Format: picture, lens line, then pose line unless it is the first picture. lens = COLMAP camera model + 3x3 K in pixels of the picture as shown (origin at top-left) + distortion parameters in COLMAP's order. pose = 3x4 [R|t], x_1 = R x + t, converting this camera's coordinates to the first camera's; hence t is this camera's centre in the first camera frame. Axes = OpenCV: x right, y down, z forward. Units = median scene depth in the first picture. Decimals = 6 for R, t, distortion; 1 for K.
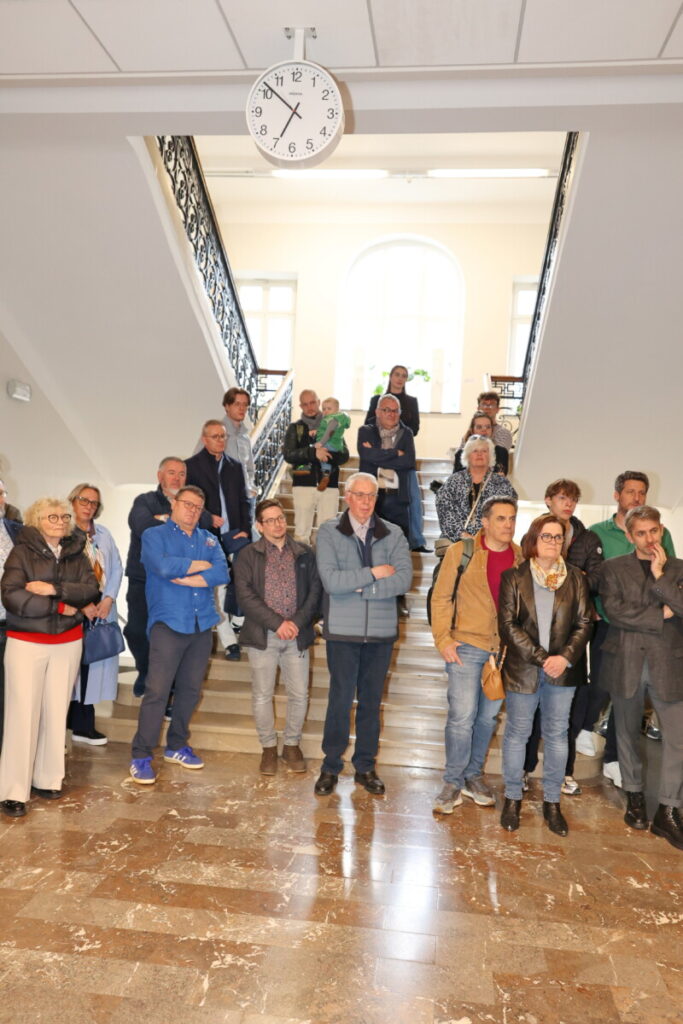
lens RADIAL K [[840.3, 0, 339.5], [0, 840.3, 529.8], [0, 0, 1]] dist [0.013575, 0.011231]
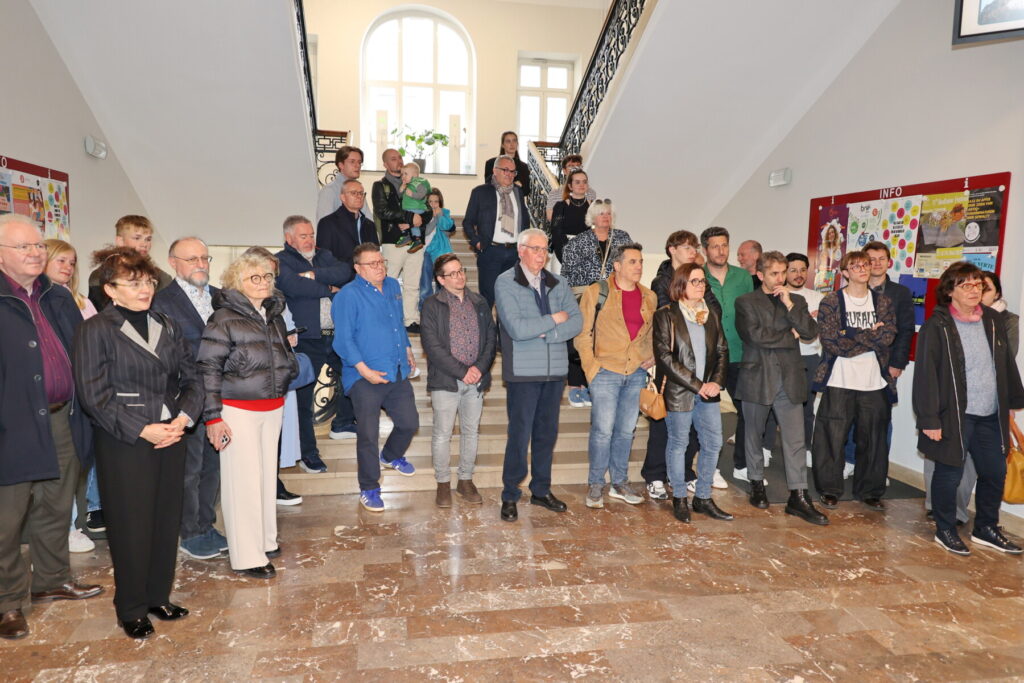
lens RADIAL K [[738.7, 0, 512.0], [0, 738.7, 341.5], [0, 0, 1]] dist [0.039700, 0.000110]
pose [[0.951704, -0.062392, 0.300609, -0.319439], [0.037214, 0.995356, 0.088773, -0.008136], [-0.304752, -0.073299, 0.949607, 0.081385]]
